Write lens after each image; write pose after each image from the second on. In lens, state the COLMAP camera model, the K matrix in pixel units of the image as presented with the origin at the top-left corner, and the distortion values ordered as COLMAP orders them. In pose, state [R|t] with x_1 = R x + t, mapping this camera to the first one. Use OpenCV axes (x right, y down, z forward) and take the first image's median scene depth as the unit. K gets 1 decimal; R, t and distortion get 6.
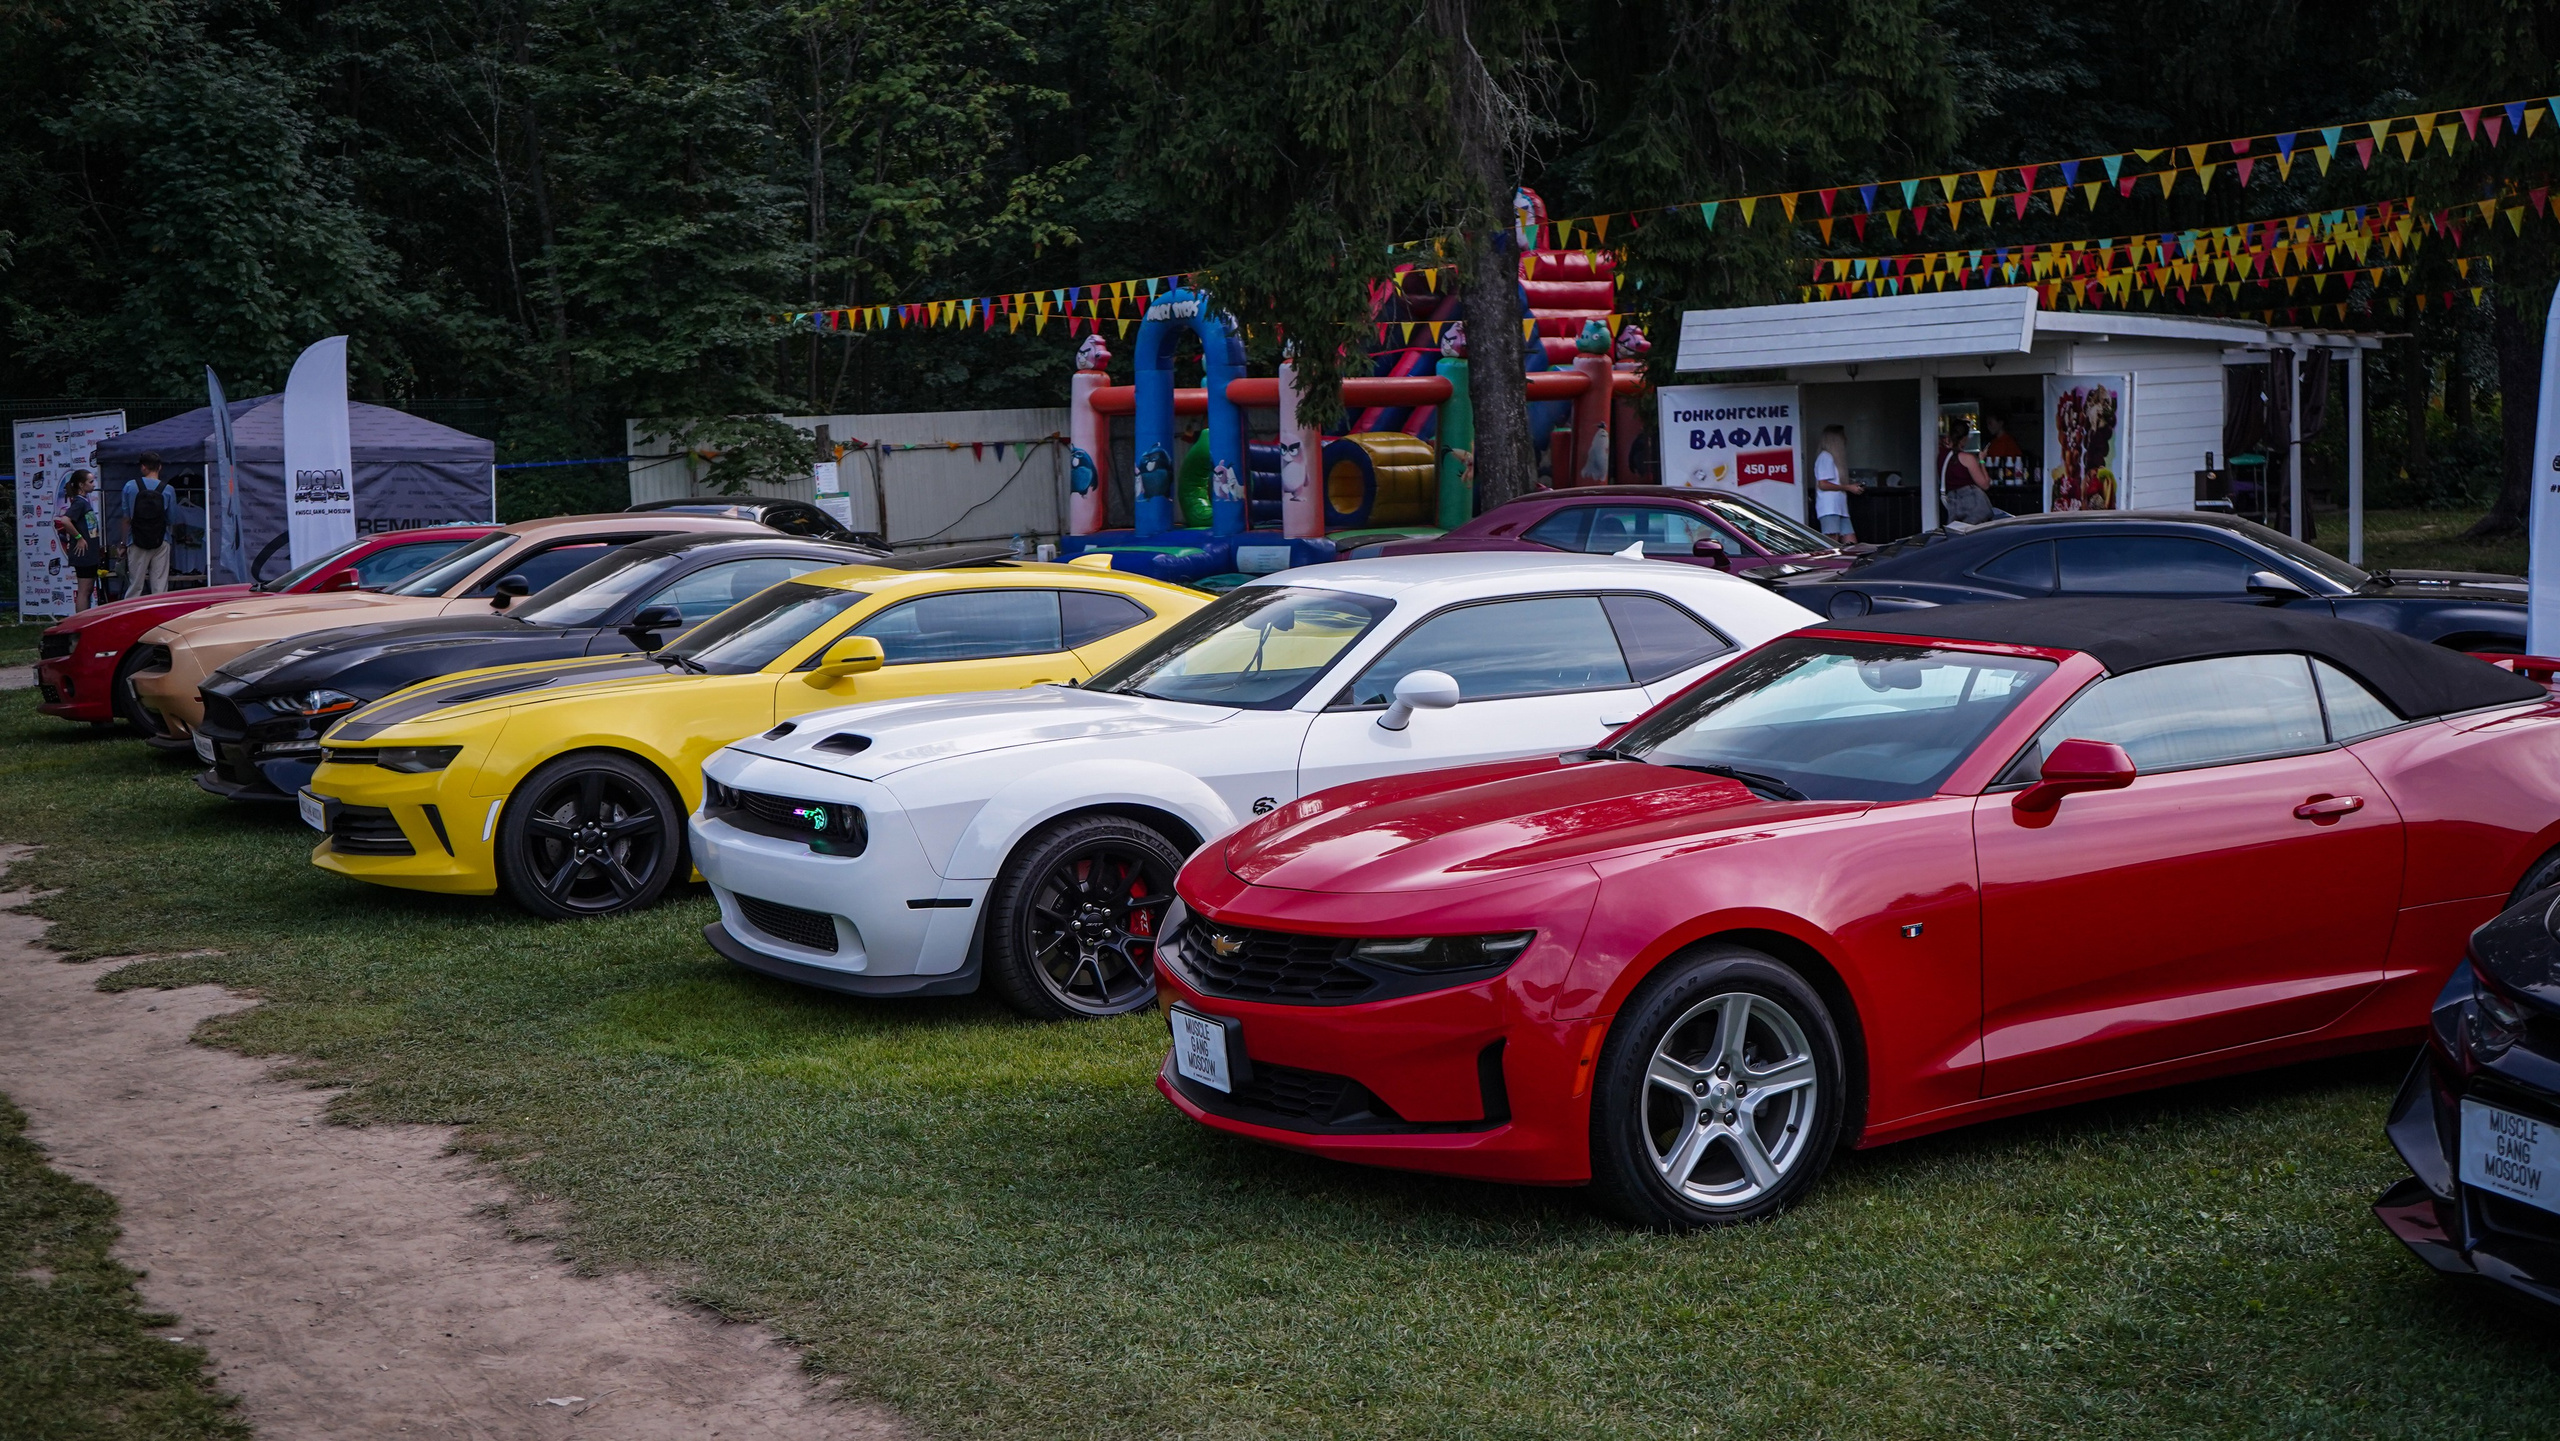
lens RADIAL K [[3268.4, 0, 1278.0], [0, 3268.4, 734.9], [0, 0, 1]] dist [-0.009473, 0.000000]
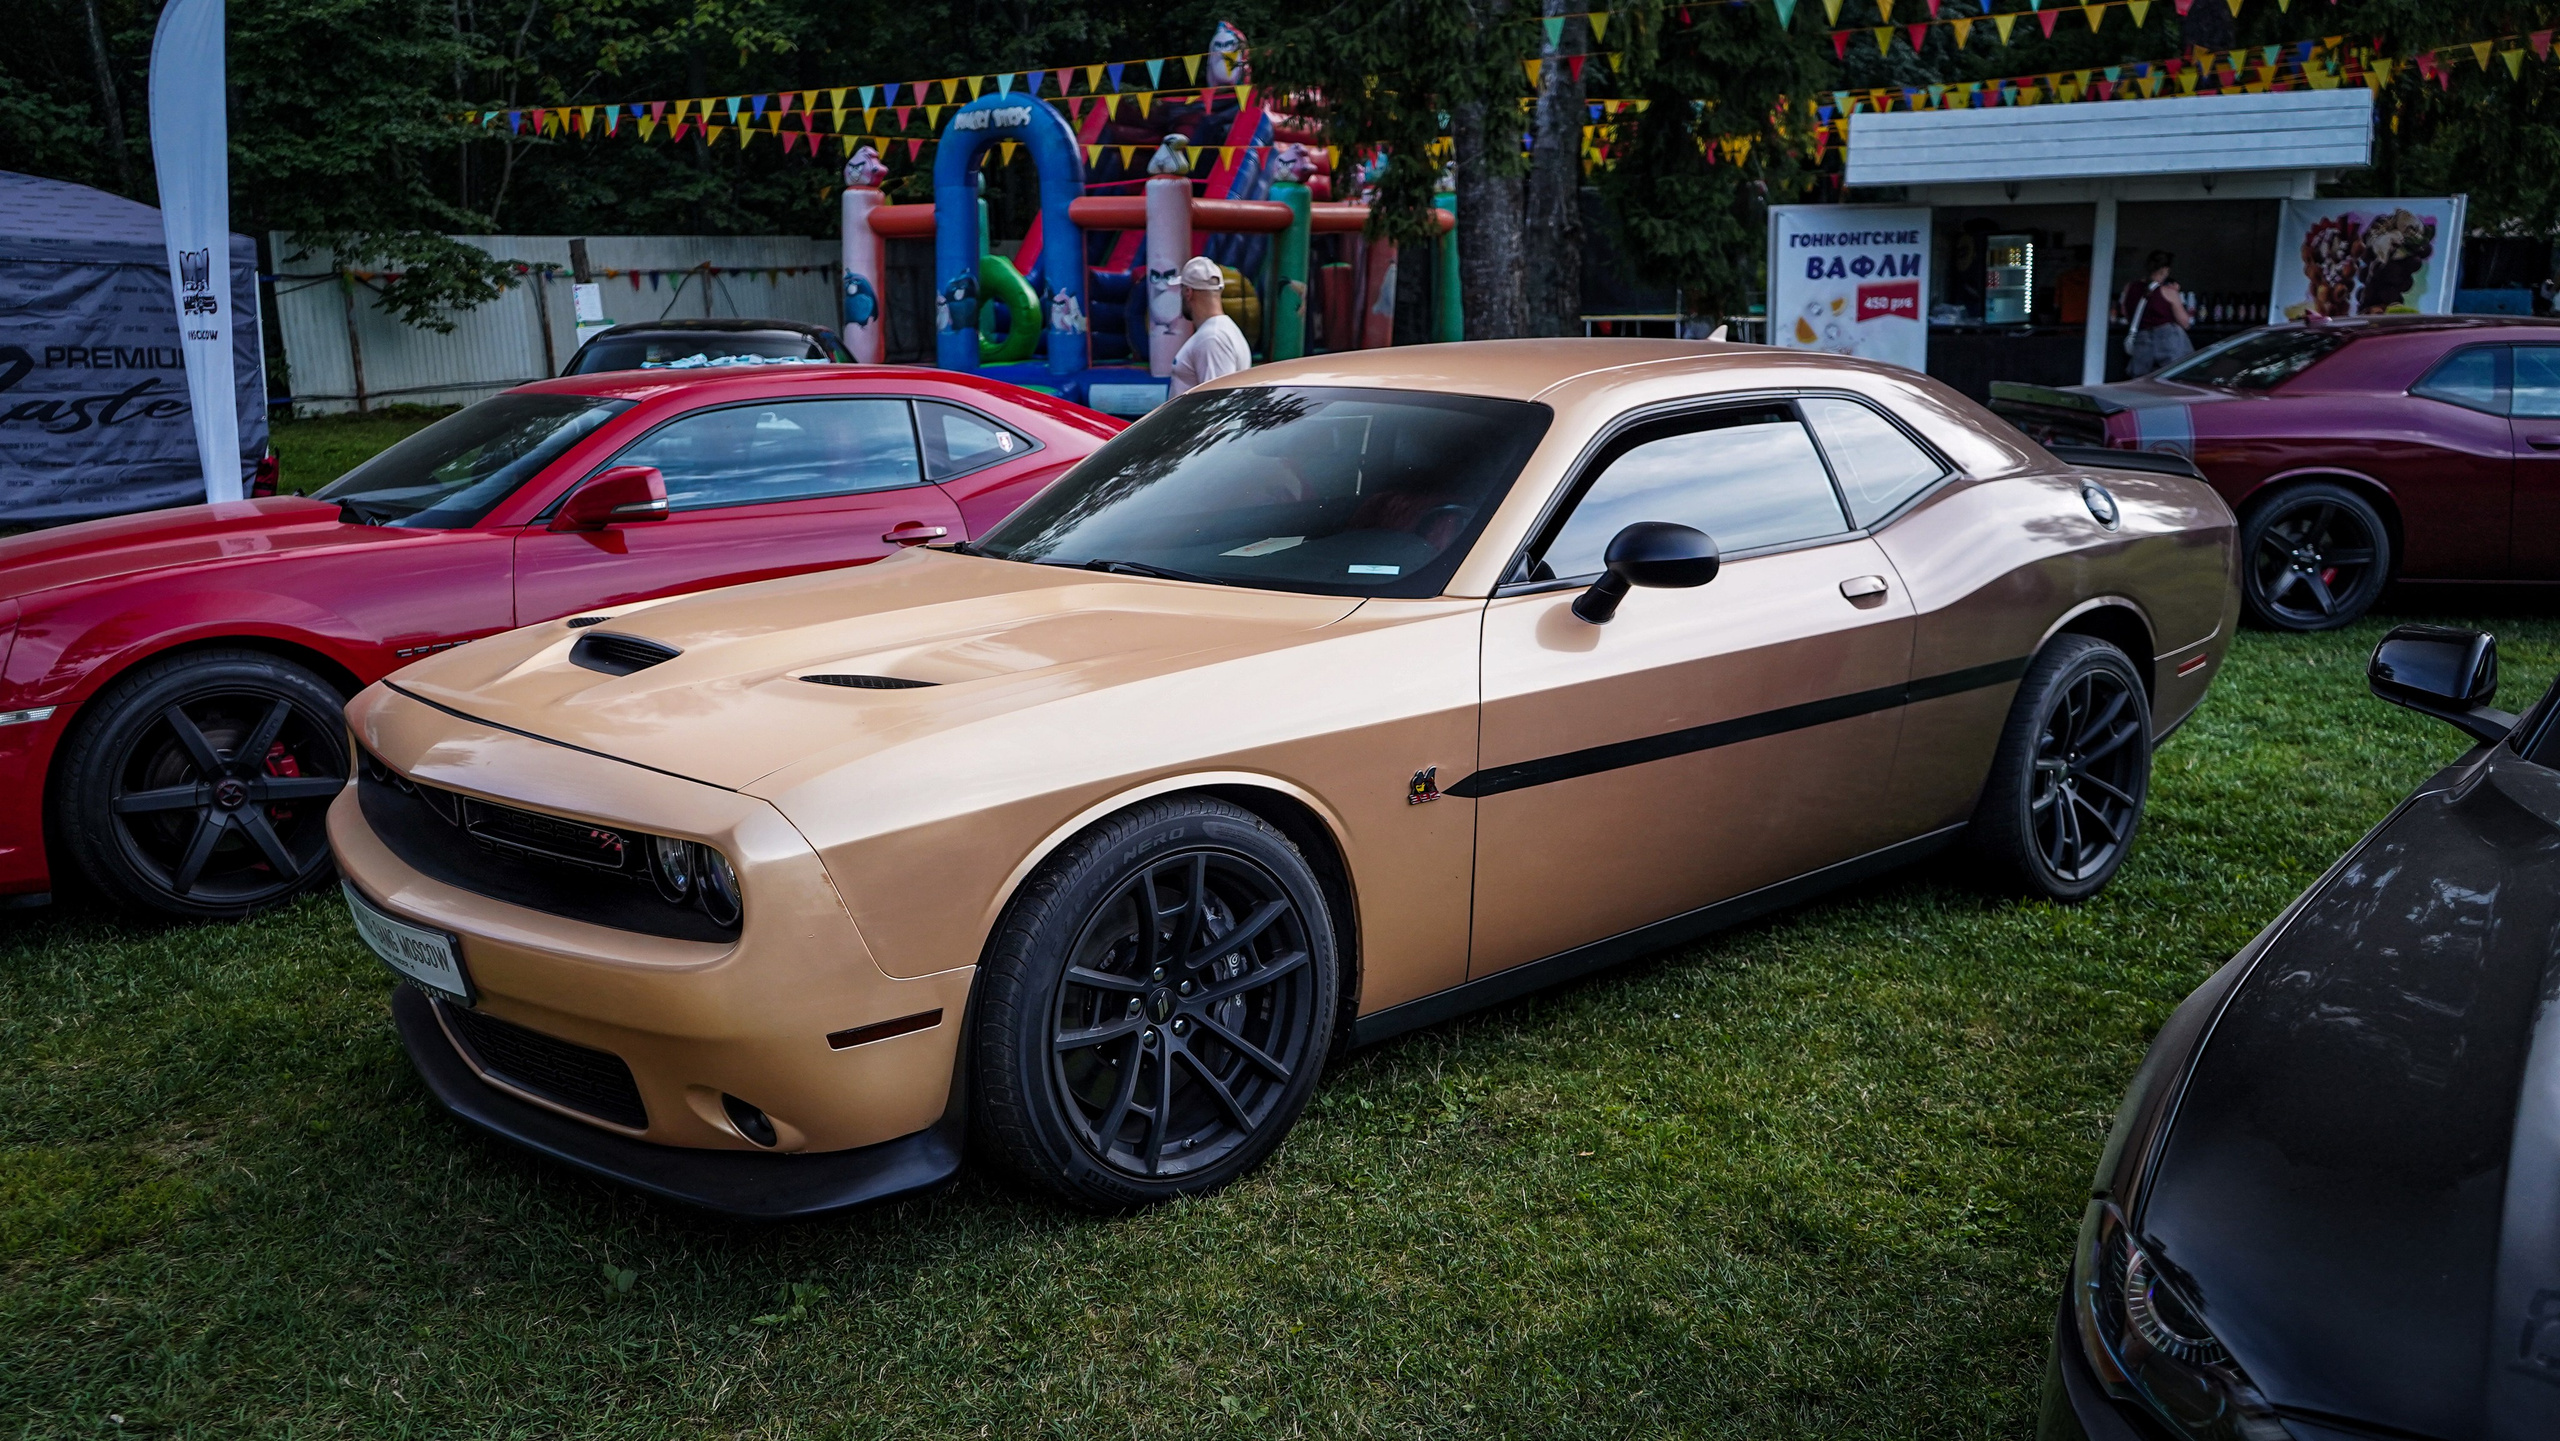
lens RADIAL K [[2167.9, 0, 1297.7], [0, 2167.9, 714.6], [0, 0, 1]] dist [-0.012036, 0.013292]
pose [[0.931729, -0.052538, 0.359333, -0.206984], [0.016890, 0.994678, 0.101637, -0.031200], [-0.362760, -0.088629, 0.927658, 0.479074]]
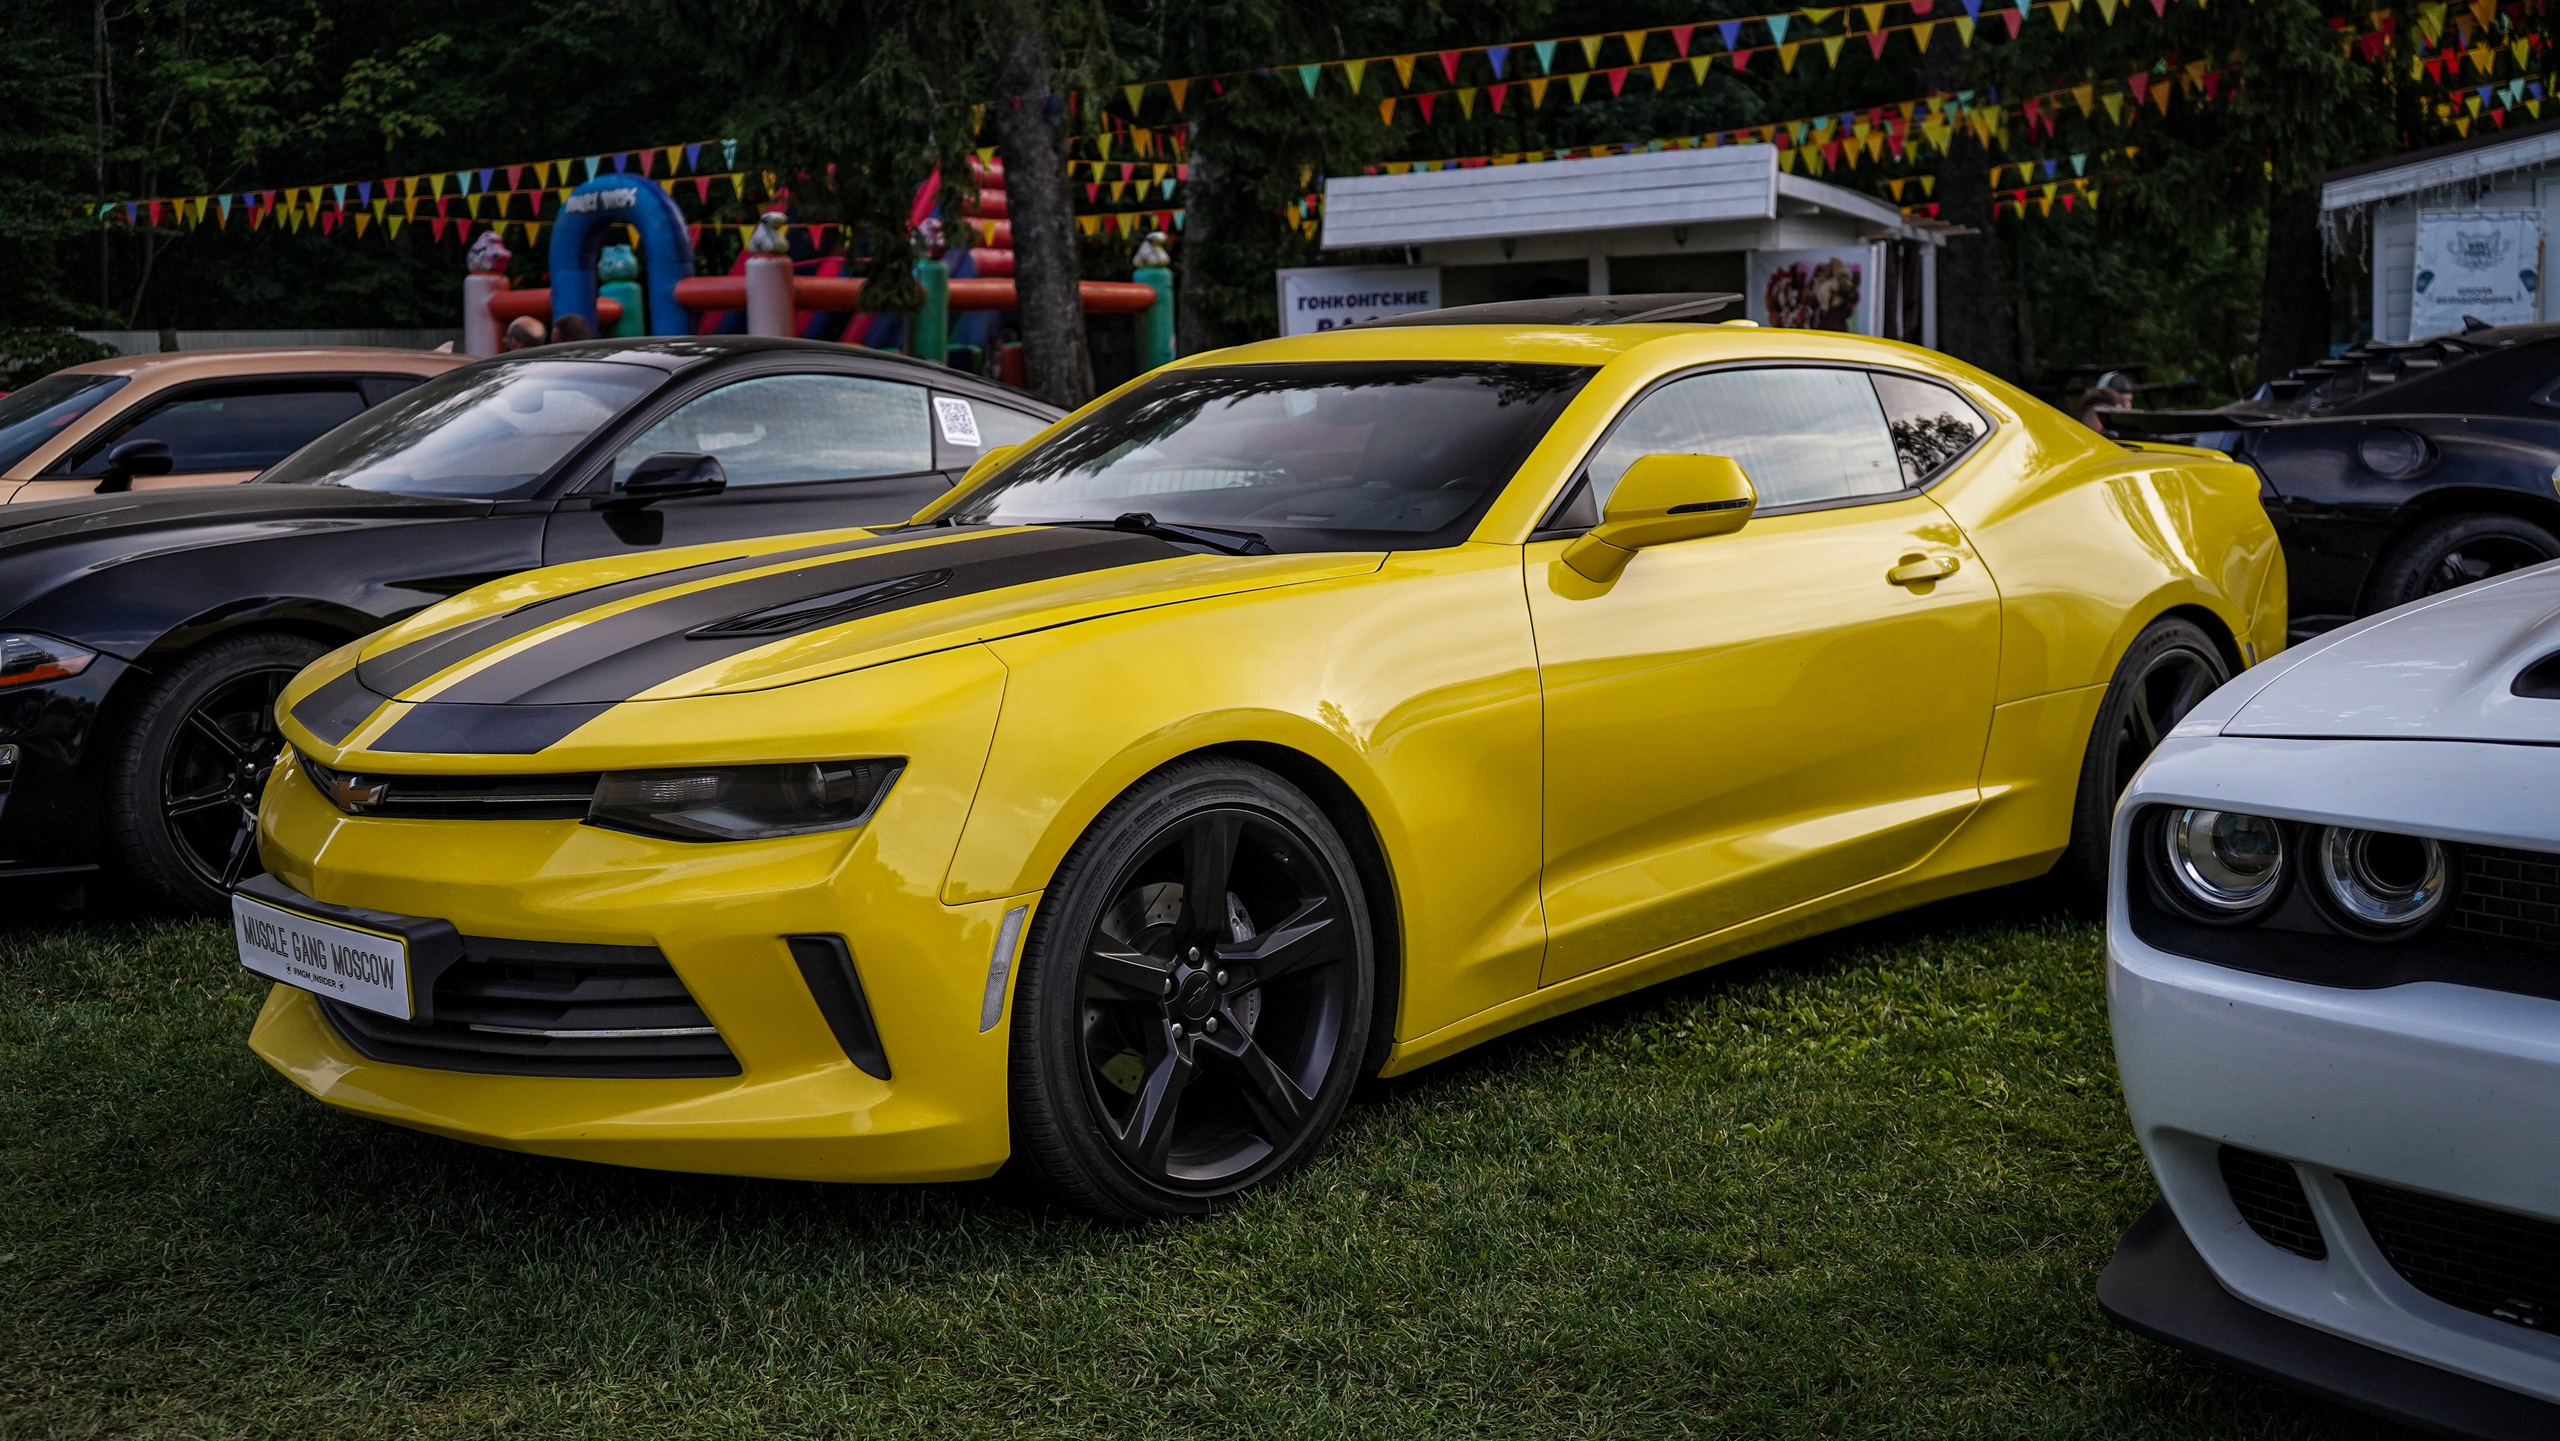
lens RADIAL K [[2779.1, 0, 1291.0], [0, 2779.1, 703.1], [0, 0, 1]] dist [0.018351, 0.000000]
pose [[0.945876, -0.037115, 0.322399, -0.120757], [0.033533, 0.999299, 0.016659, -0.002406], [-0.322792, -0.004946, 0.946457, 0.279316]]
